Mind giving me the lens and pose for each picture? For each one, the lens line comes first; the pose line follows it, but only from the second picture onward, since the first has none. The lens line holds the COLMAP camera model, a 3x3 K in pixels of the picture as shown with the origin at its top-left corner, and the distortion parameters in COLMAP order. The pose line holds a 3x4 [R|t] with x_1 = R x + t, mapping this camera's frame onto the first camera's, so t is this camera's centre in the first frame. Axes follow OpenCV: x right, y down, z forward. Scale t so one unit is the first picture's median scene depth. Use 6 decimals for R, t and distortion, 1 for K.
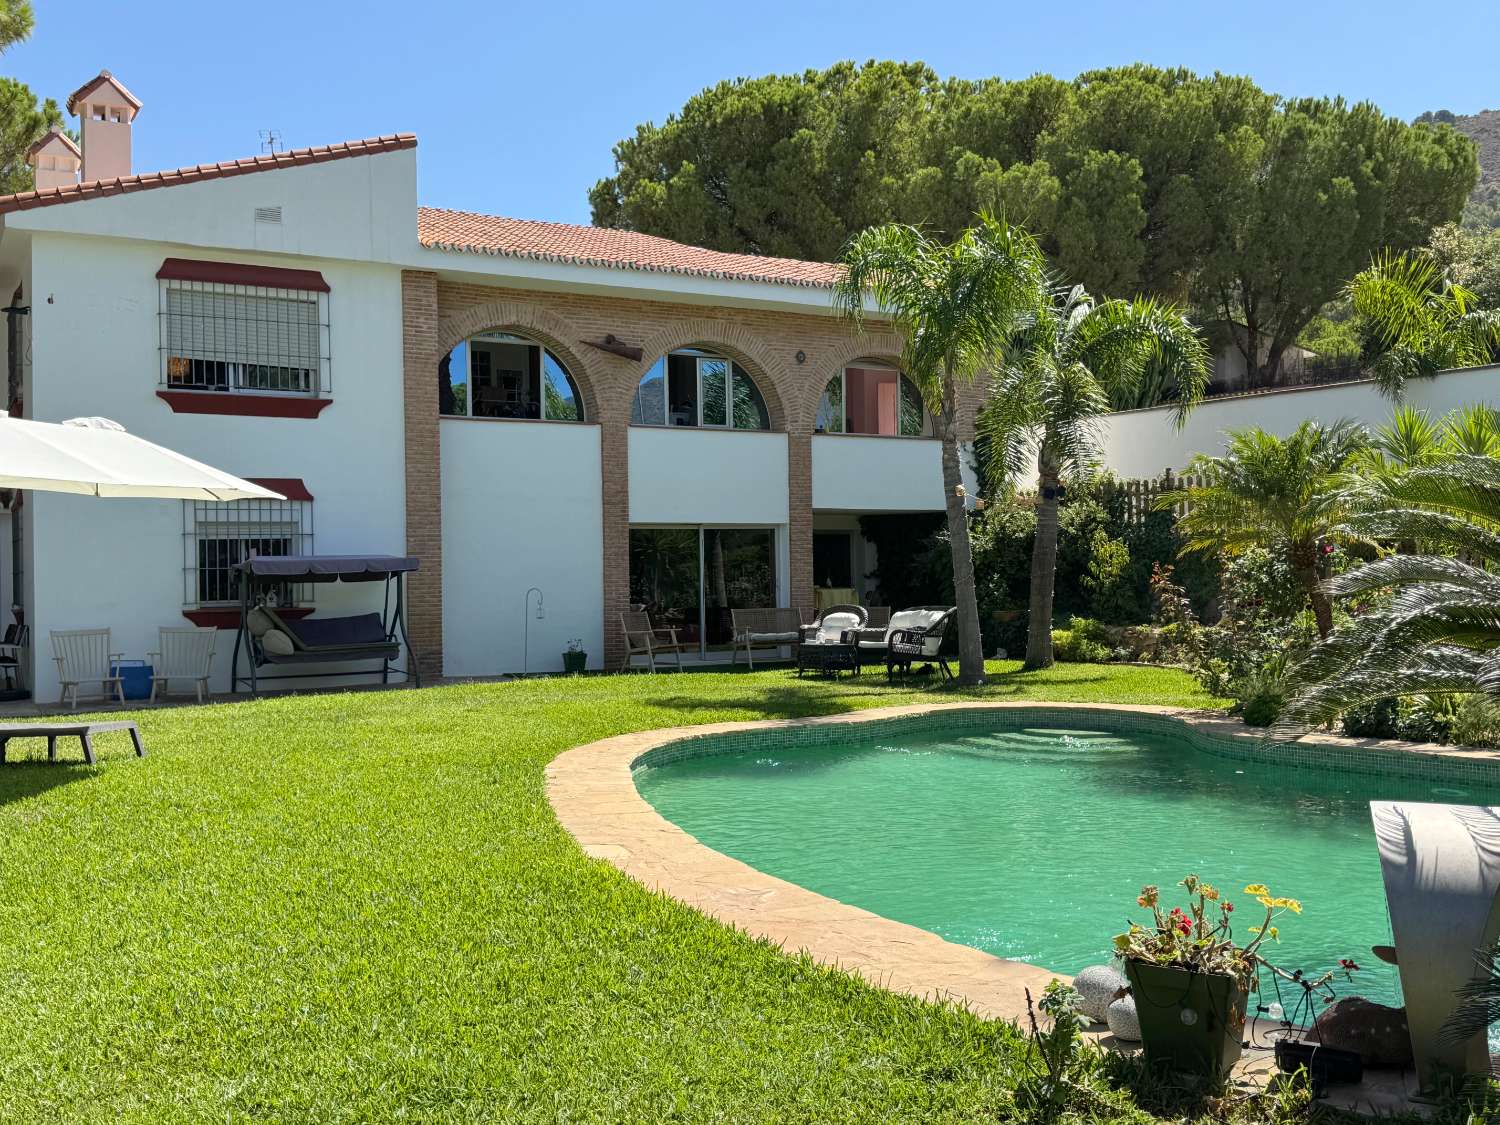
lens RADIAL K [[1494.5, 0, 755.8], [0, 1494.5, 565.9], [0, 0, 1]] dist [0.182665, -0.372501]
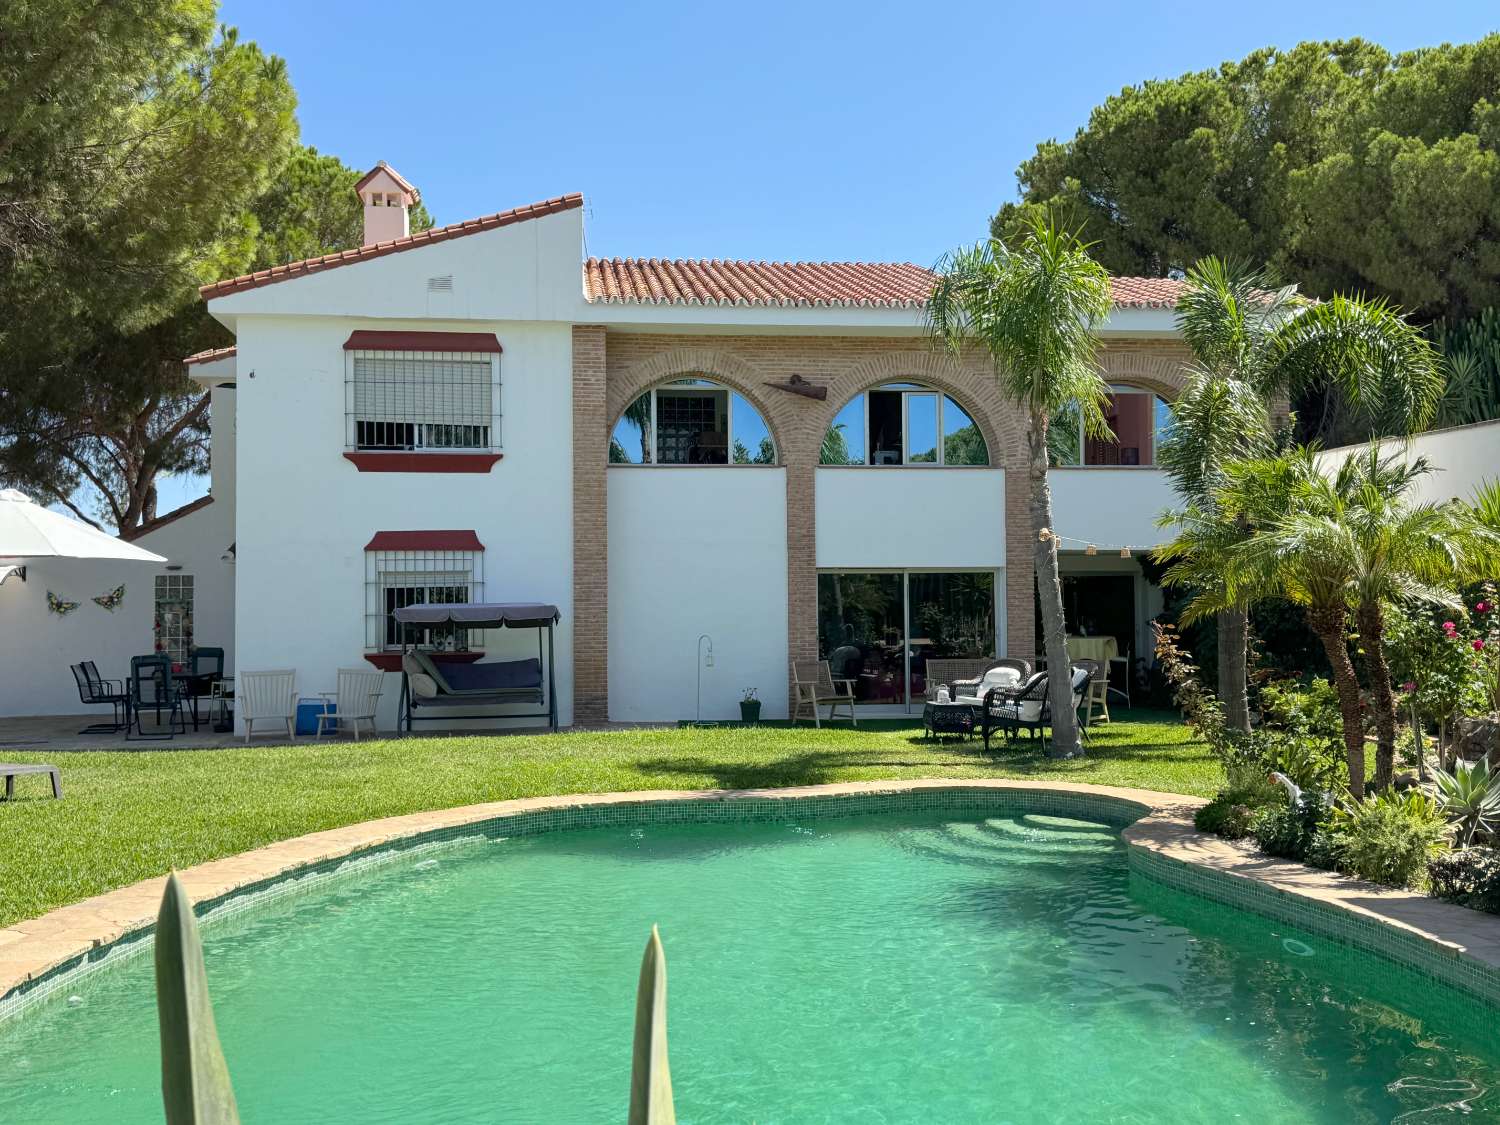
lens RADIAL K [[1494.5, 0, 755.8], [0, 1494.5, 565.9], [0, 0, 1]] dist [0.182665, -0.372501]
pose [[0.921374, -0.004647, -0.388648, 0.266580], [-0.002994, 0.999814, -0.019051, -0.012100], [0.388665, 0.018717, 0.921189, 0.103290]]
